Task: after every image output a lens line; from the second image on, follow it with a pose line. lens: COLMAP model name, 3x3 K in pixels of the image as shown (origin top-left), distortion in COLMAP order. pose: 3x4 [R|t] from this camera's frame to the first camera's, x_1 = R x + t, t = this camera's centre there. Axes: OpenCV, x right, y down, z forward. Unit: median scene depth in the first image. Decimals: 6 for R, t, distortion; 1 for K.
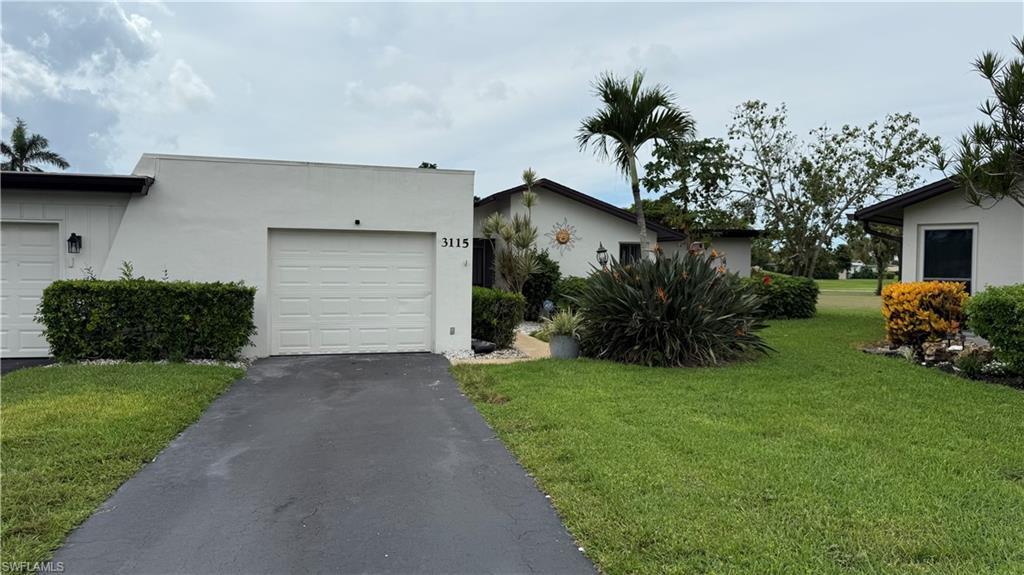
lens RADIAL K [[717.2, 0, 512.0], [0, 717.2, 287.5], [0, 0, 1]] dist [0.004403, 0.003490]
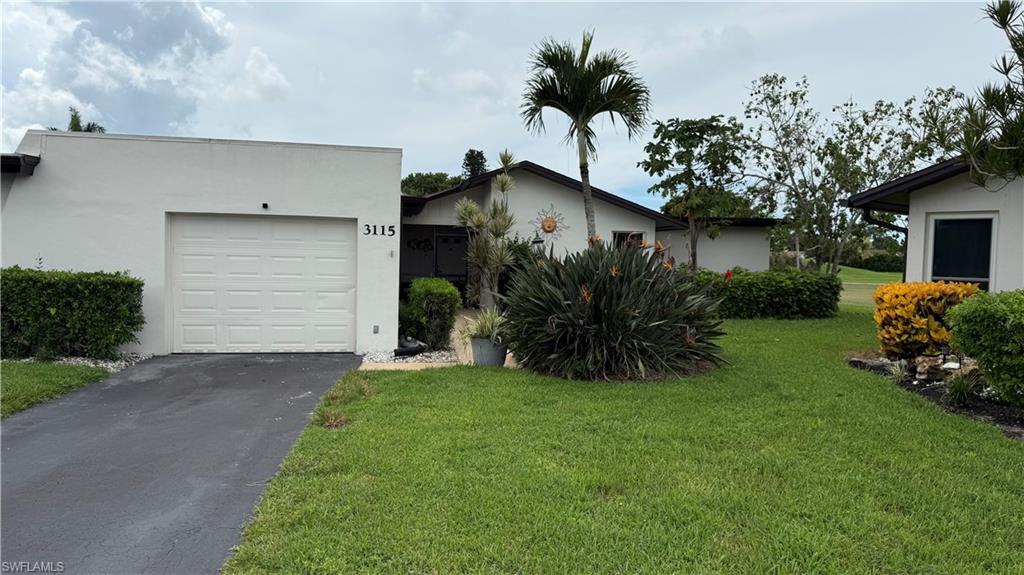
lens RADIAL K [[717.2, 0, 512.0], [0, 717.2, 287.5], [0, 0, 1]] dist [0.004403, 0.003490]
pose [[0.996548, 0.014268, -0.081784, 0.157571], [-0.012930, 0.999774, 0.016867, -0.008662], [0.082007, -0.015752, 0.996507, 0.130955]]
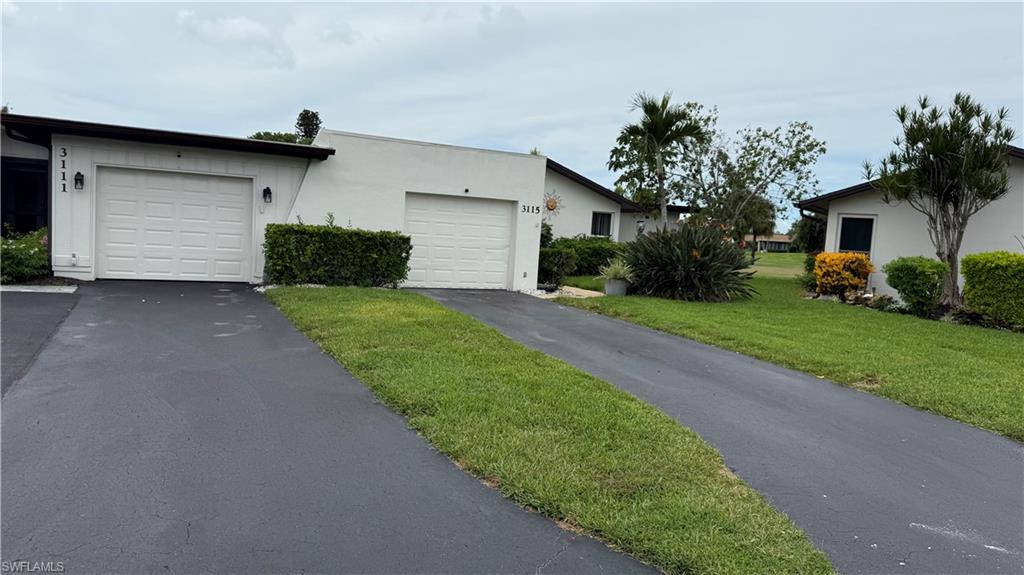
lens RADIAL K [[719.6, 0, 512.0], [0, 719.6, 287.5], [0, 0, 1]] dist [0.063285, -0.000685]
pose [[0.977508, 0.032079, 0.208443, -0.391677], [-0.044191, 0.997578, 0.053712, 0.012755], [-0.206215, -0.061715, 0.976558, -0.324273]]
